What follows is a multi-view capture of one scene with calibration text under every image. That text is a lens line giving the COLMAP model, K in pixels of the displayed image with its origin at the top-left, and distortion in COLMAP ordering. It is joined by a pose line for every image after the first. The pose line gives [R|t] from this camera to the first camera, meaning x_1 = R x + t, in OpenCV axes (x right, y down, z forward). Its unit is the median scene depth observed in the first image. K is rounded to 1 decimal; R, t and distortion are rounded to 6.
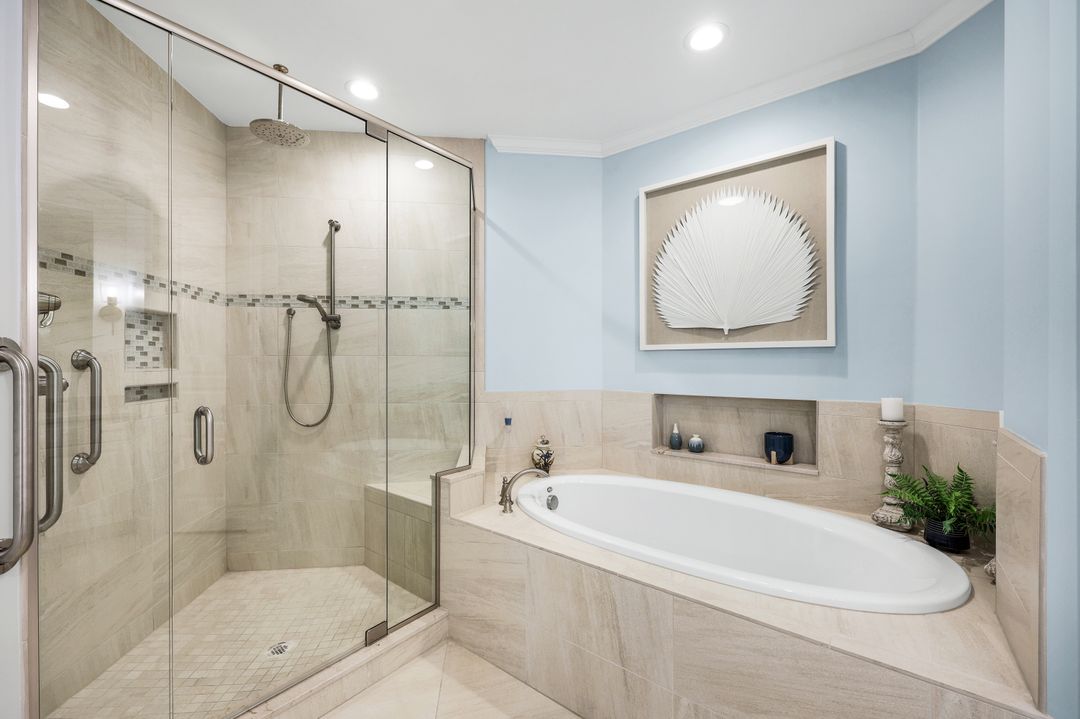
lens RADIAL K [[439.5, 0, 536.8], [0, 439.5, 359.3], [0, 0, 1]] dist [-0.000775, -0.000136]
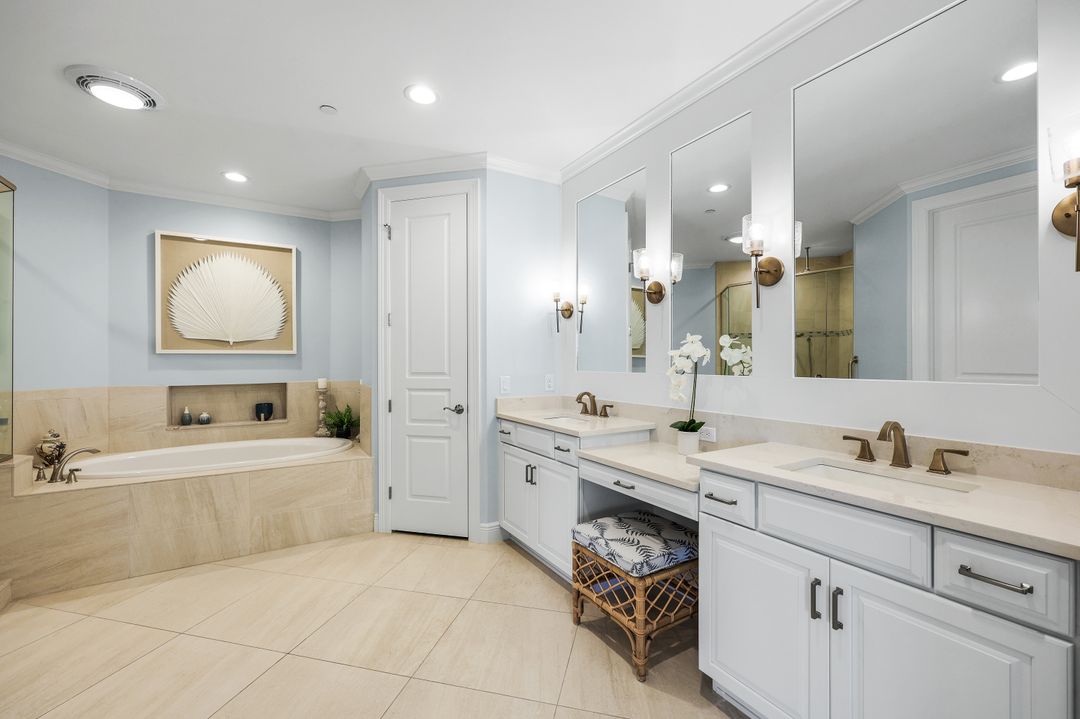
lens RADIAL K [[439.5, 0, 536.8], [0, 439.5, 359.3], [0, 0, 1]] dist [-0.000775, -0.000136]
pose [[0.343605, 0.004274, 0.939105, -0.751519], [-0.000593, 0.999990, -0.004334, 0.001804], [-0.939114, 0.000932, 0.343604, -0.641501]]
